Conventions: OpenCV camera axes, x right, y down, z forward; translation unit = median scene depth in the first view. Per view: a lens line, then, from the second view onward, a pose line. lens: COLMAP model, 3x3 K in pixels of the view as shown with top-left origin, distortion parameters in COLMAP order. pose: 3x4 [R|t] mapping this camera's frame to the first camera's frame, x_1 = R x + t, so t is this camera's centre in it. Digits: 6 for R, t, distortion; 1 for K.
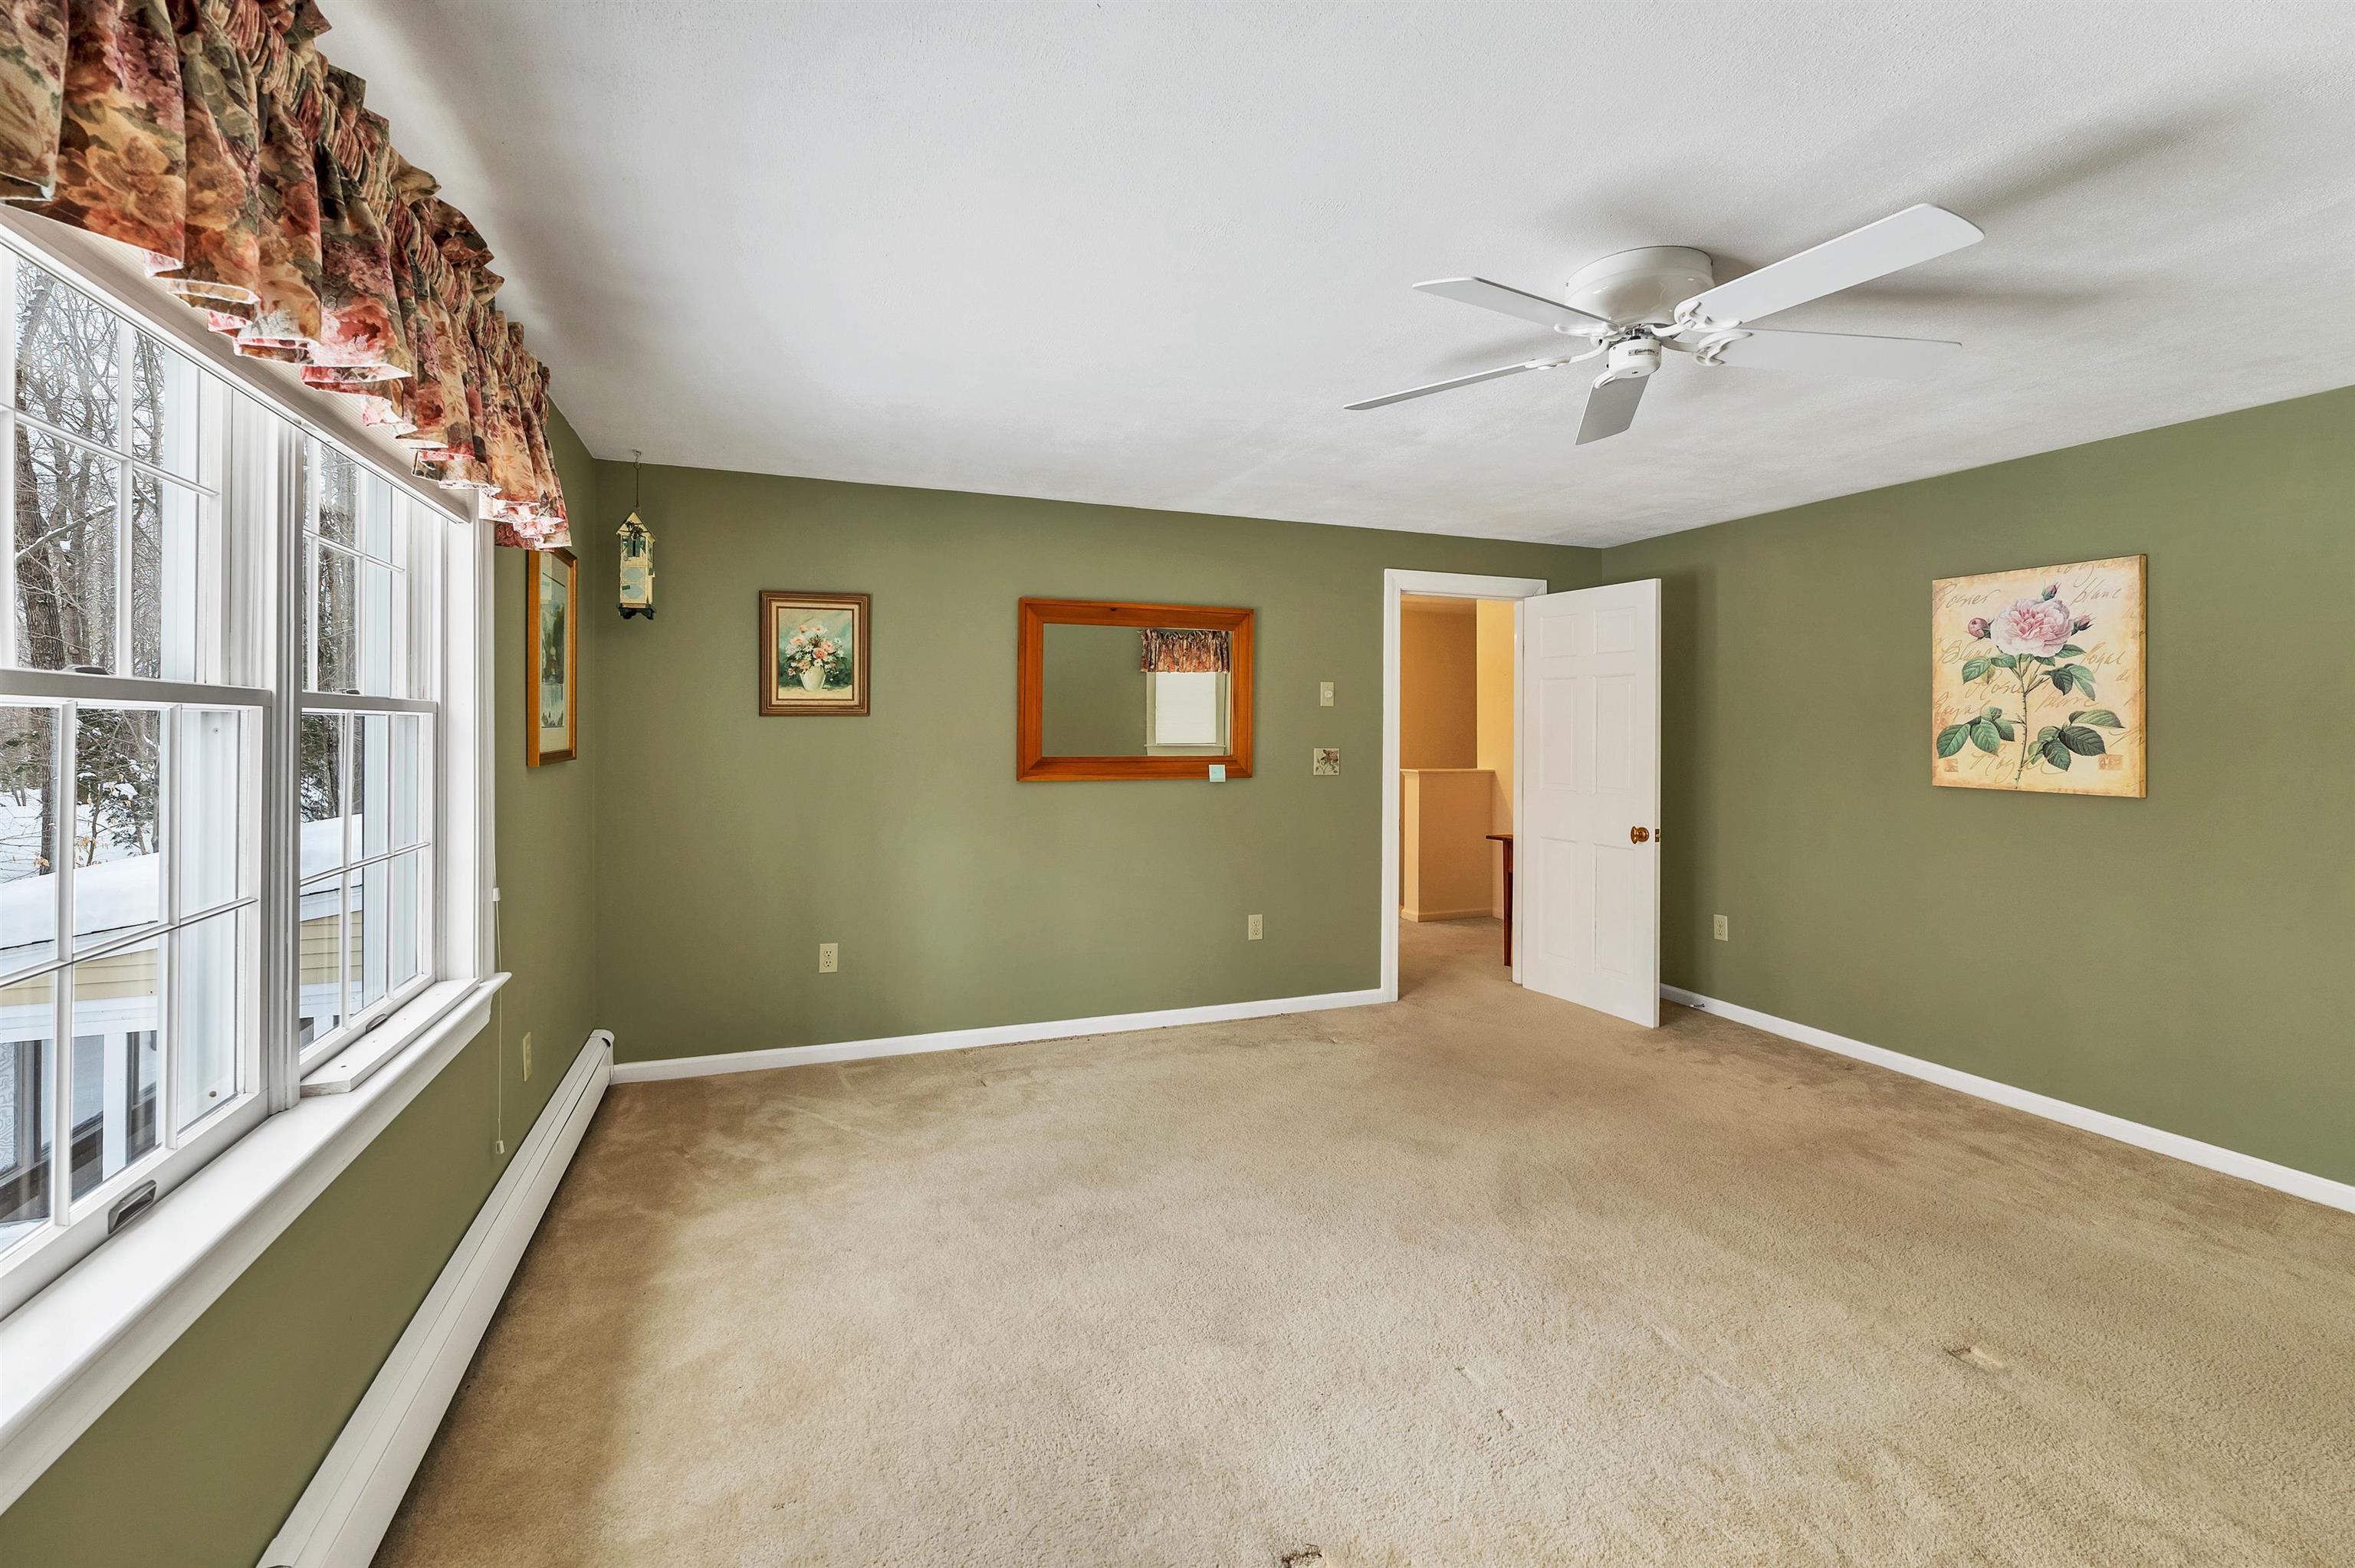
lens RADIAL K [[1002.8, 0, 1173.5], [0, 1002.8, 729.1], [0, 0, 1]] dist [0.000407, -0.000308]
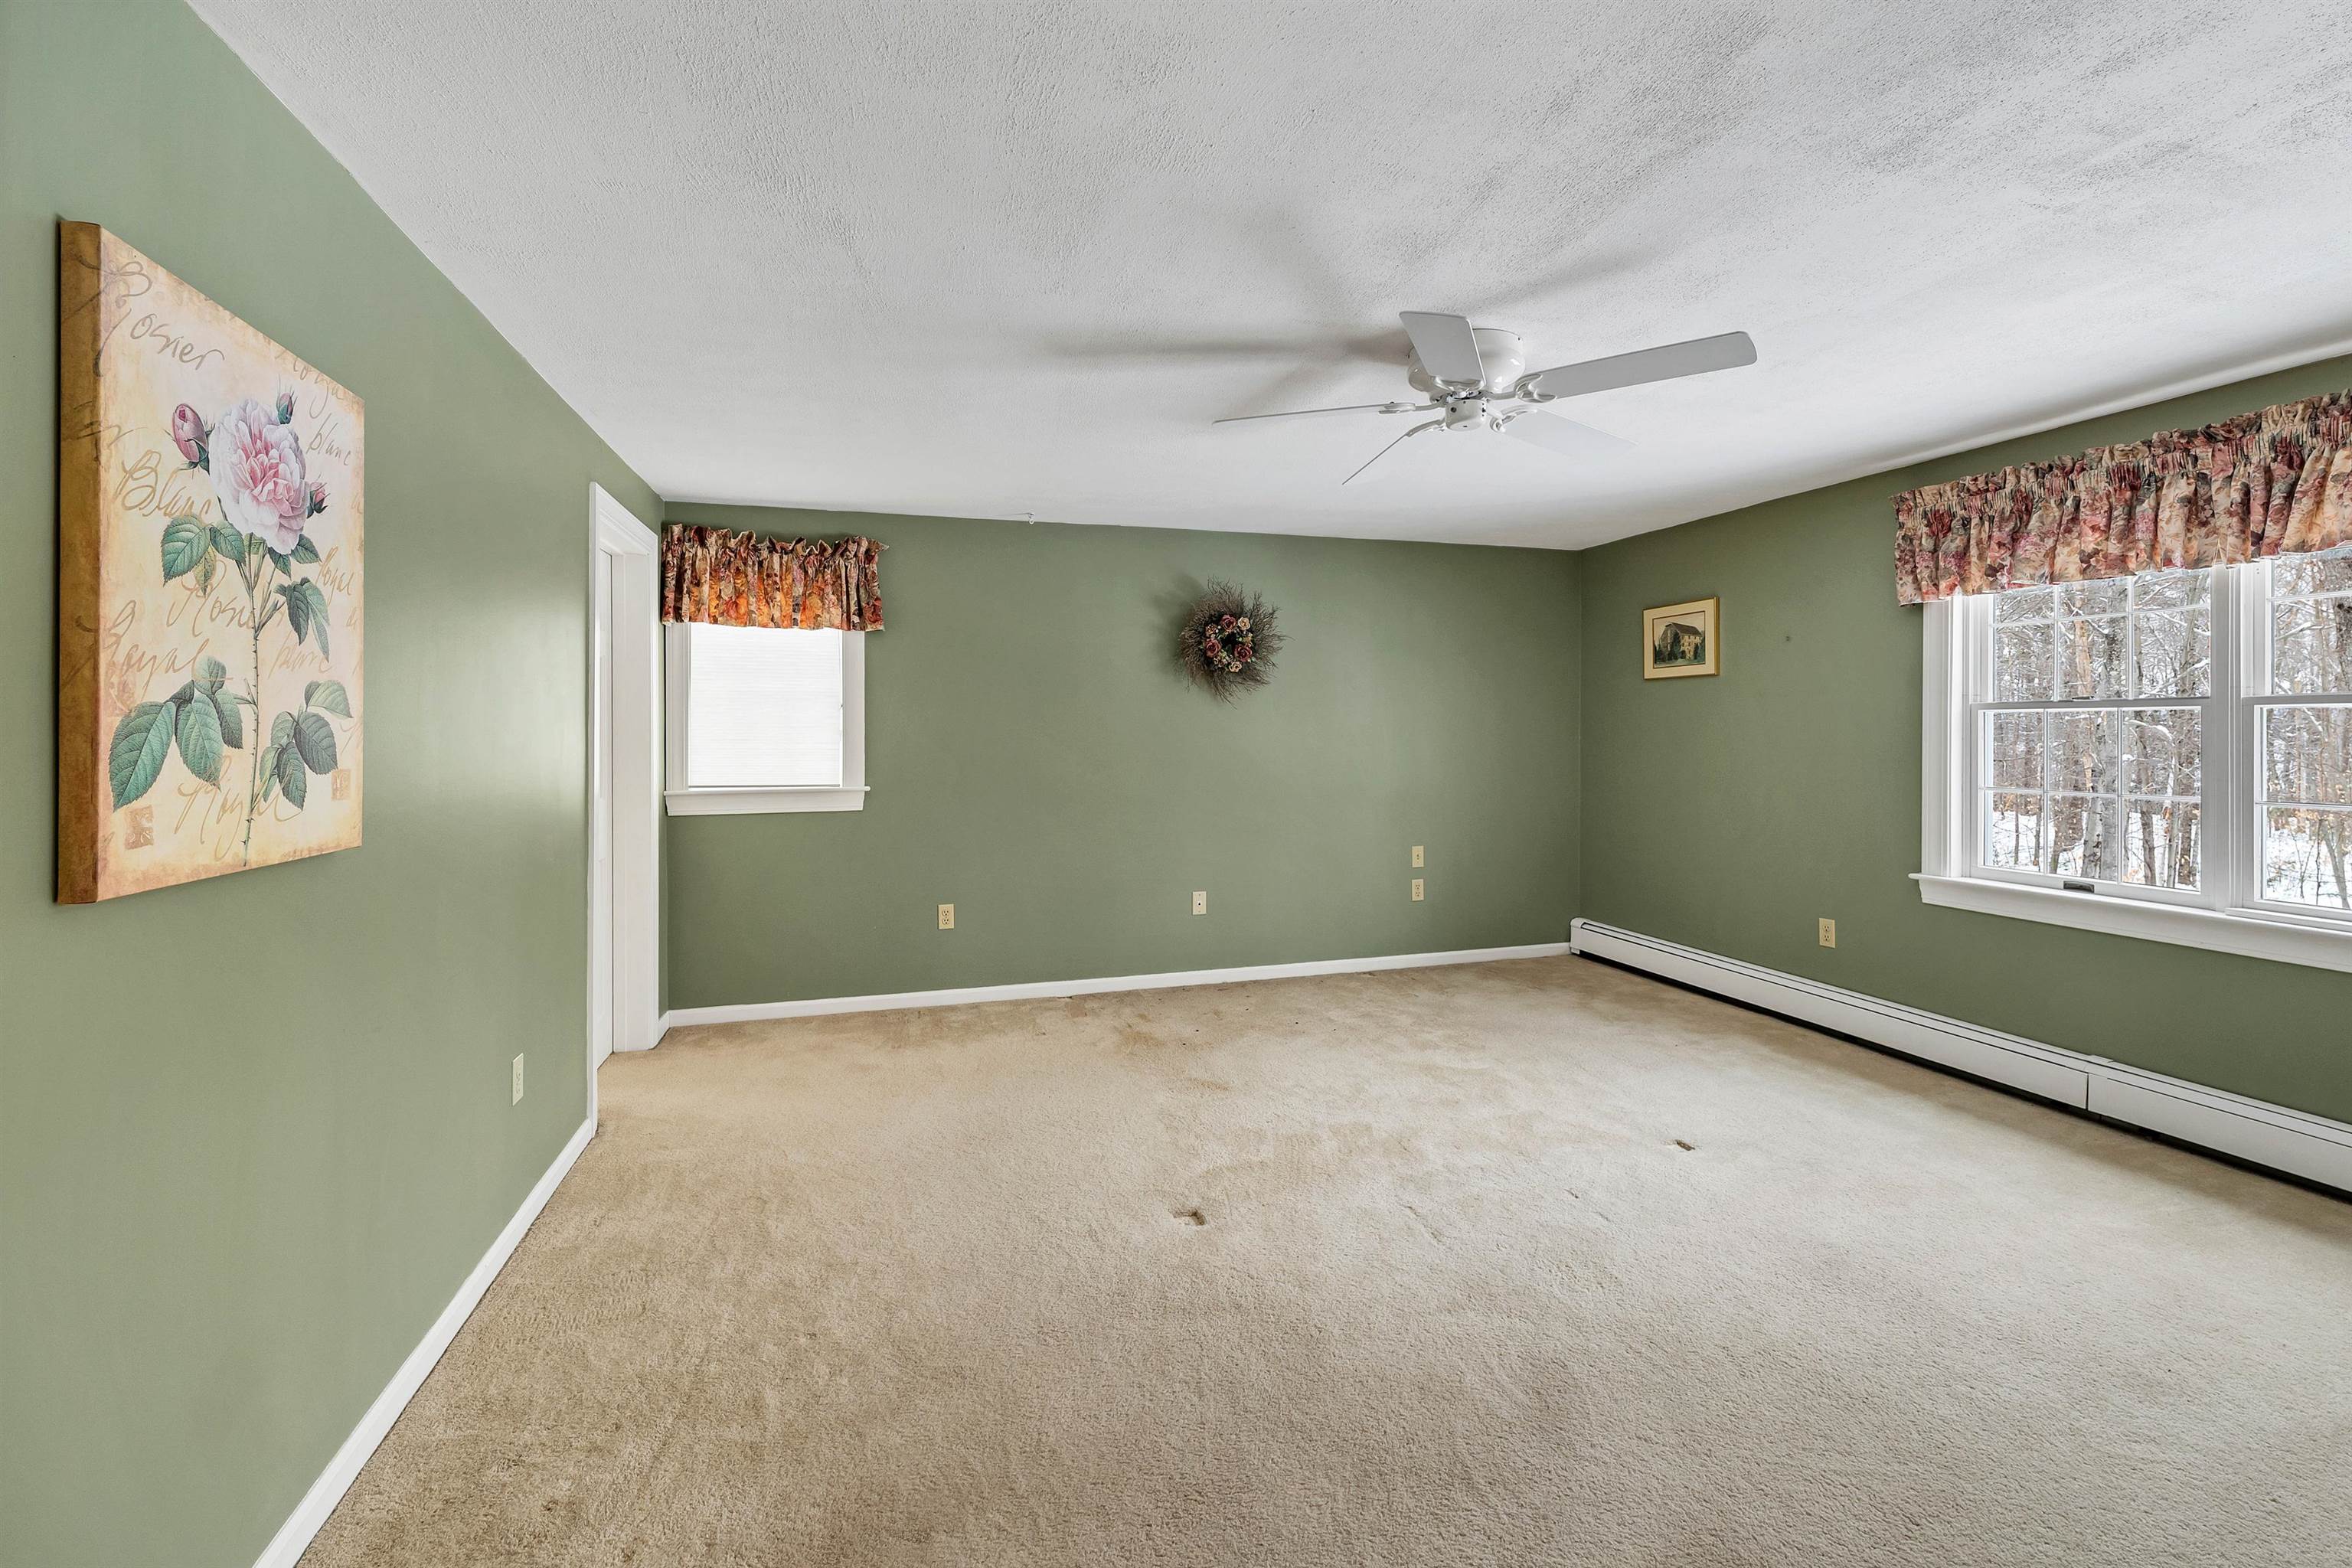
lens RADIAL K [[1038.2, 0, 1174.1], [0, 1038.2, 730.3], [0, 0, 1]] dist [0.000610, -0.000057]
pose [[-0.996748, 0.003934, 0.080482, 0.412052], [0.004139, 0.999989, 0.002383, 0.005156], [-0.080472, 0.002708, -0.996753, 1.308671]]
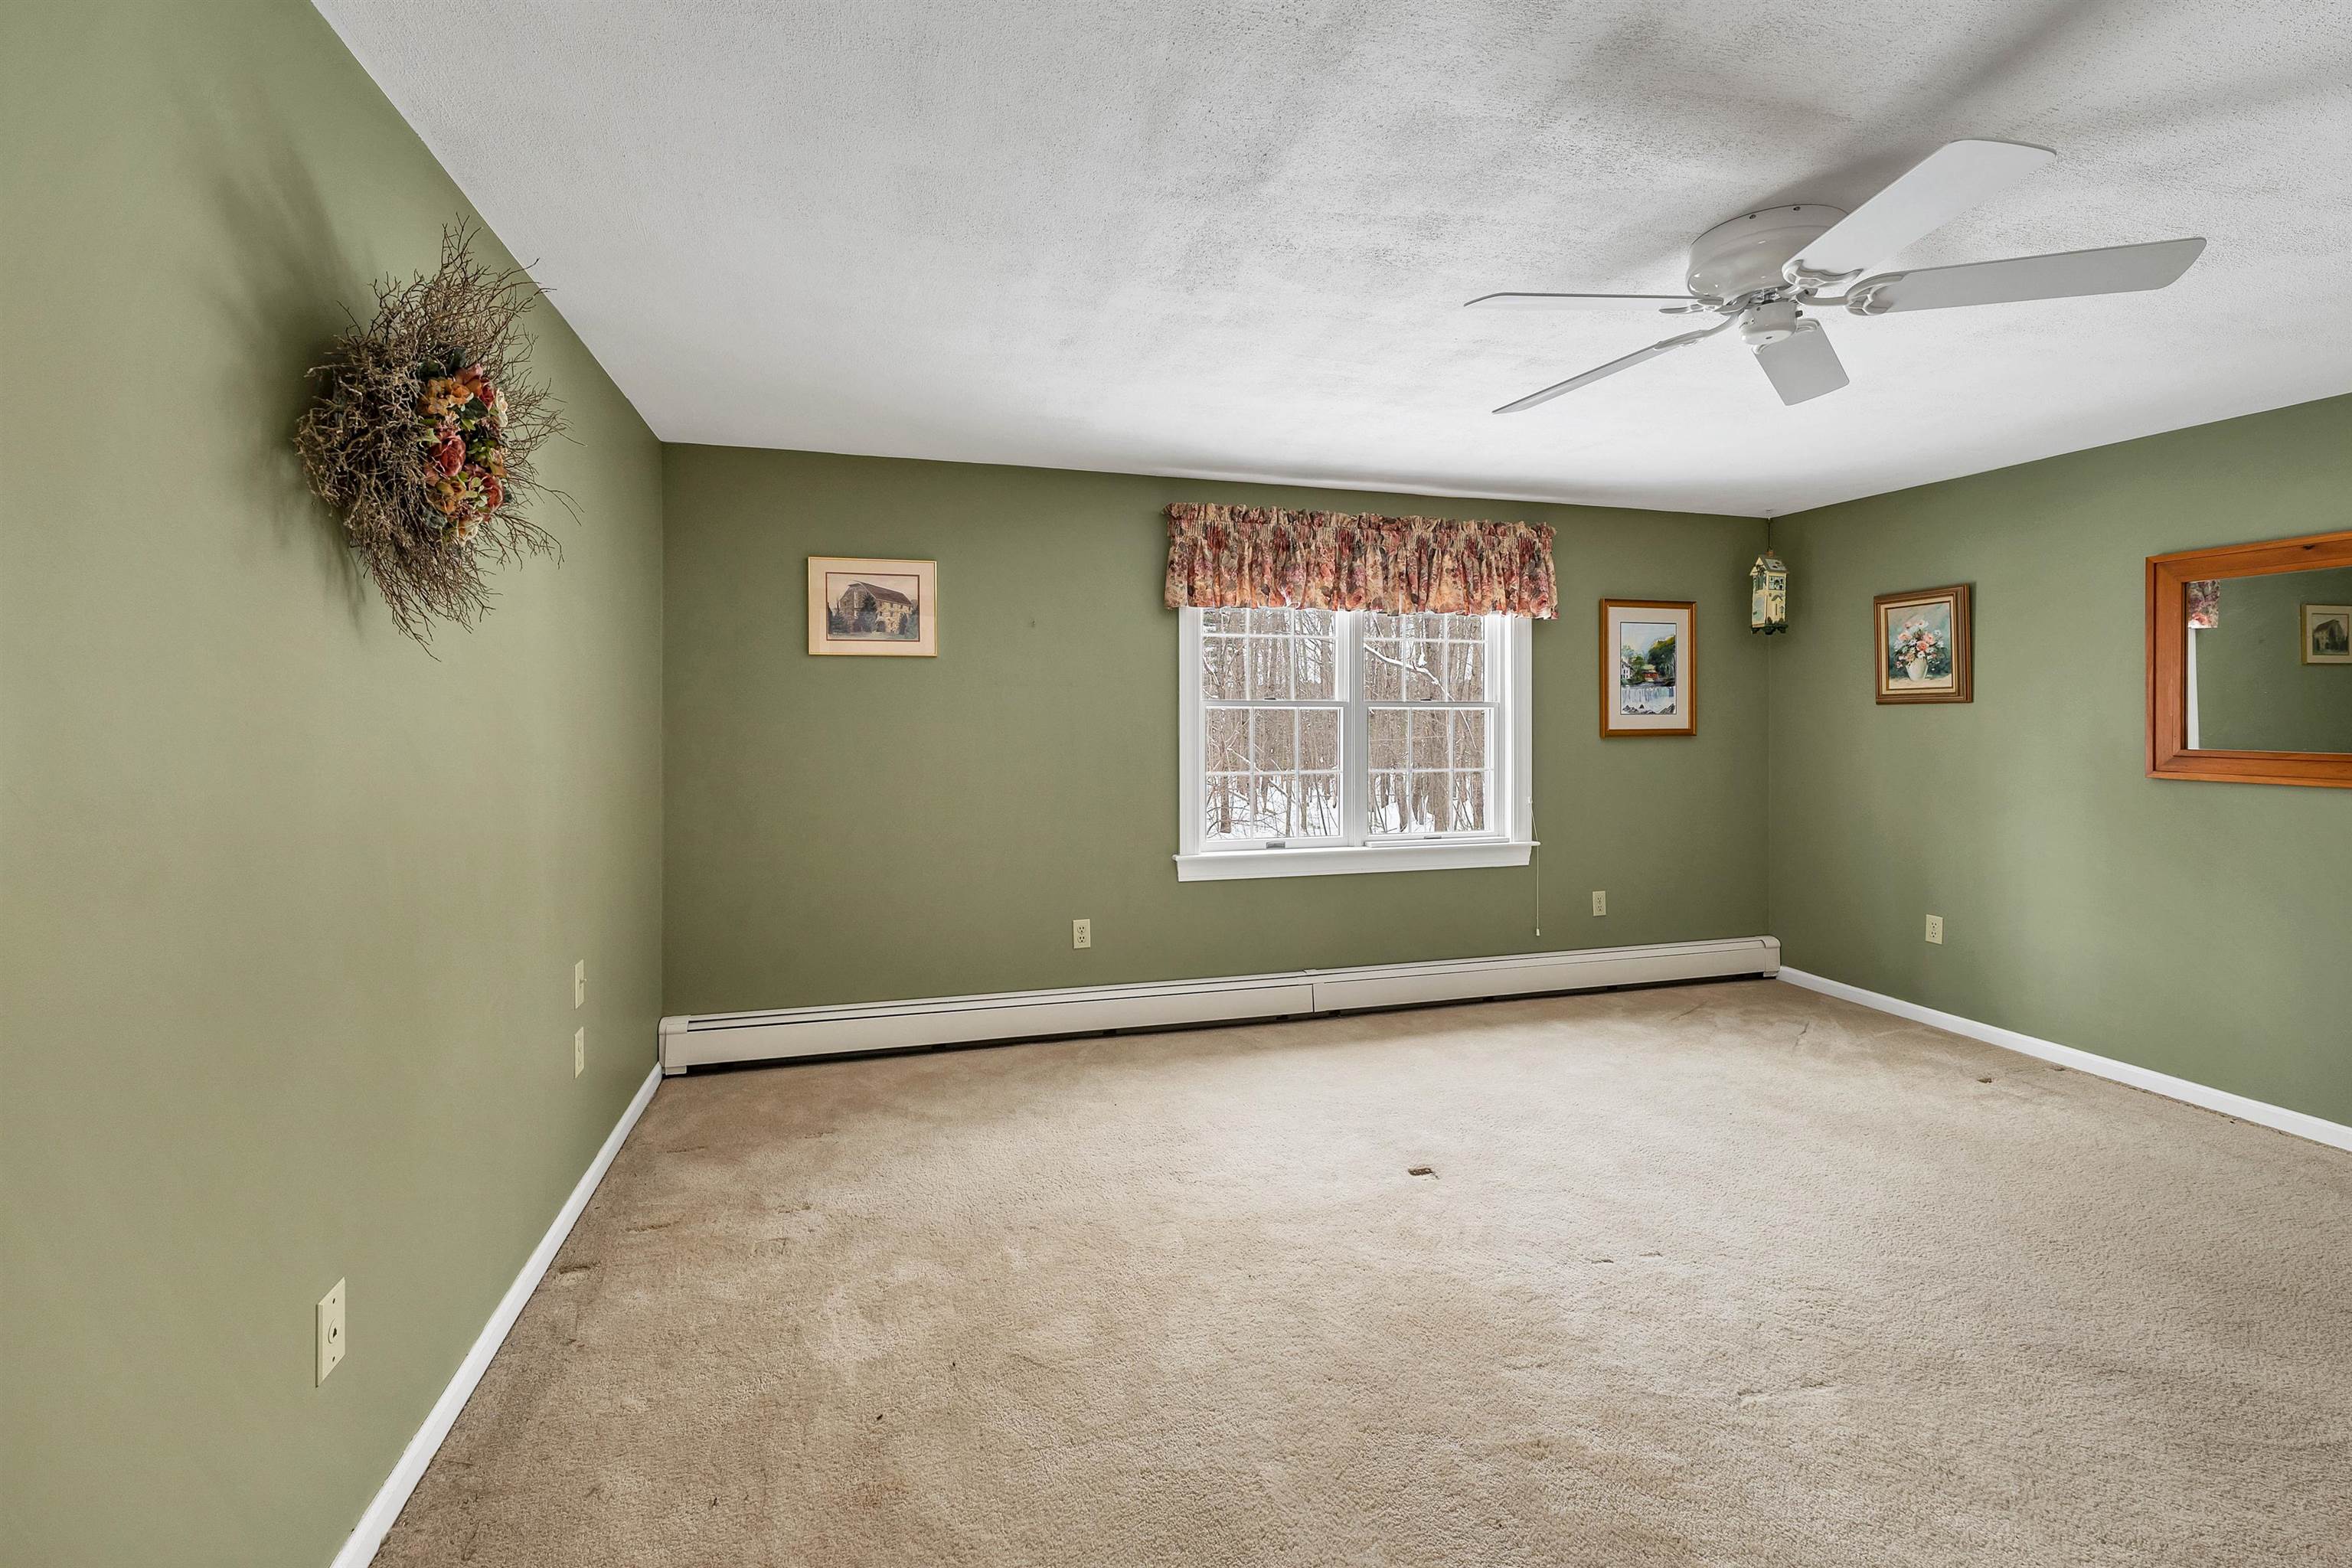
lens RADIAL K [[1001.6, 0, 1172.0], [0, 1001.6, 729.2], [0, 0, 1]] dist [0.000407, -0.000308]
pose [[-0.079594, 0.010377, -0.996773, 0.839404], [-0.001933, 0.999942, 0.010564, 0.005057], [0.996826, 0.002767, -0.079569, 0.291744]]
